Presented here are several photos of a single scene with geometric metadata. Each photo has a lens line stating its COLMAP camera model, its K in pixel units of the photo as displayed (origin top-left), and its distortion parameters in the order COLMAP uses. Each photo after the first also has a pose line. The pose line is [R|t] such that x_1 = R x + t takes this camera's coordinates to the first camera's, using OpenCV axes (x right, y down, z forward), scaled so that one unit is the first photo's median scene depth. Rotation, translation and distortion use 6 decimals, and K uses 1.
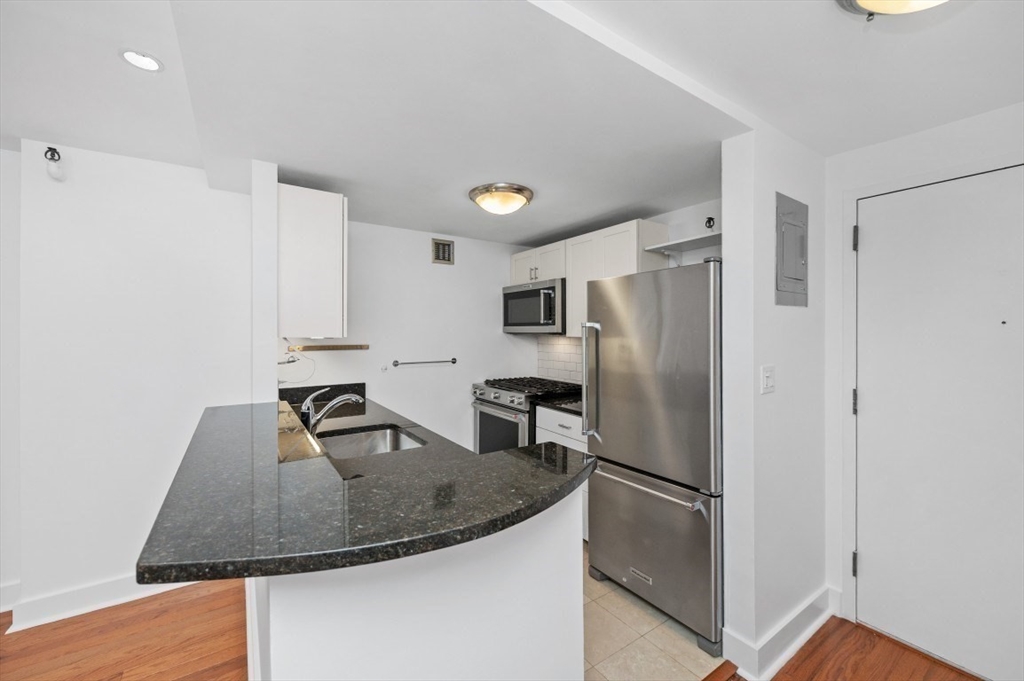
lens RADIAL K [[405.4, 0, 520.7], [0, 405.4, 343.0], [0, 0, 1]] dist [-0.002304, -0.000154]
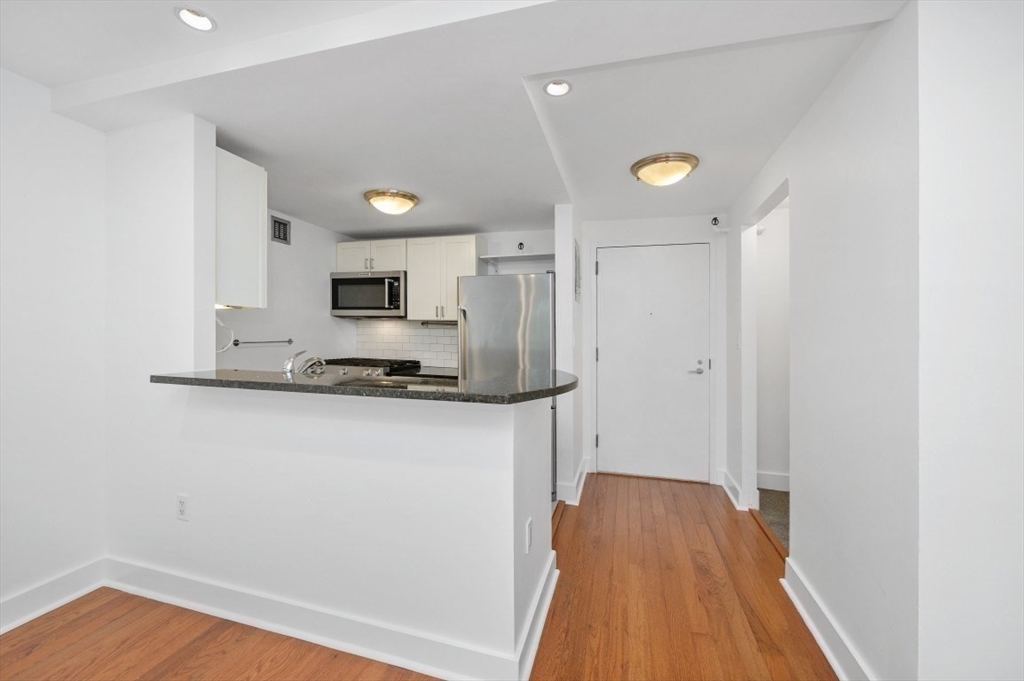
lens RADIAL K [[405.4, 0, 512.7], [0, 405.4, 335.7], [0, 0, 1]] dist [-0.002304, -0.000154]
pose [[0.768577, 0.004106, 0.639744, -0.411973], [0.003423, 0.999939, -0.010531, 0.045341], [-0.639748, 0.010284, 0.768516, -0.122798]]
